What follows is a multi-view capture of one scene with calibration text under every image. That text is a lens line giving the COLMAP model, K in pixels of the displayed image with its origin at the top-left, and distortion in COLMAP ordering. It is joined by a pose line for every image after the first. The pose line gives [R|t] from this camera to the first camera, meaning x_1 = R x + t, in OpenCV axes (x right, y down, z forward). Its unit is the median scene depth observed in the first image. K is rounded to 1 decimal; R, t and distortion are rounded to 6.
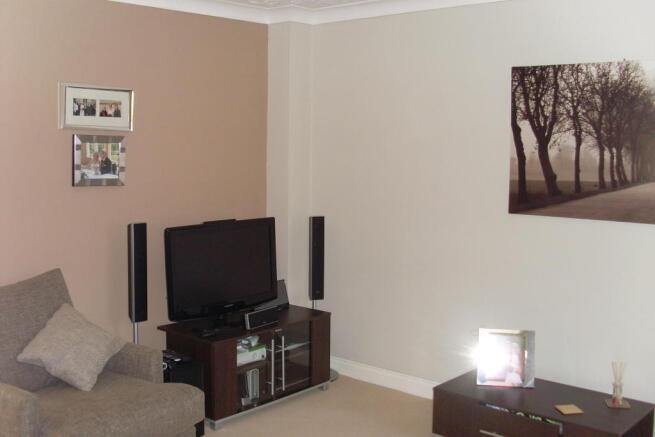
lens RADIAL K [[741.4, 0, 327.5], [0, 741.4, 218.8], [0, 0, 1]] dist [-0.037467, 0.000000]
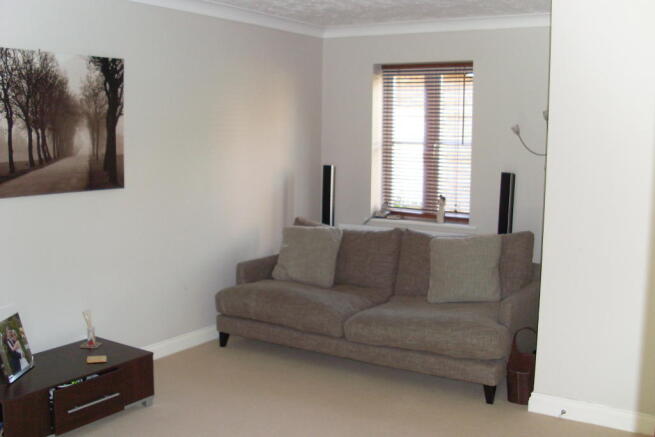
lens RADIAL K [[741.4, 0, 327.5], [0, 741.4, 218.4], [0, 0, 1]] dist [-0.037467, 0.000000]
pose [[-0.135195, -0.137701, 0.981204, -0.771868], [0.088931, 0.984612, 0.150433, -0.091502], [-0.986820, 0.107597, -0.120868, 0.716036]]
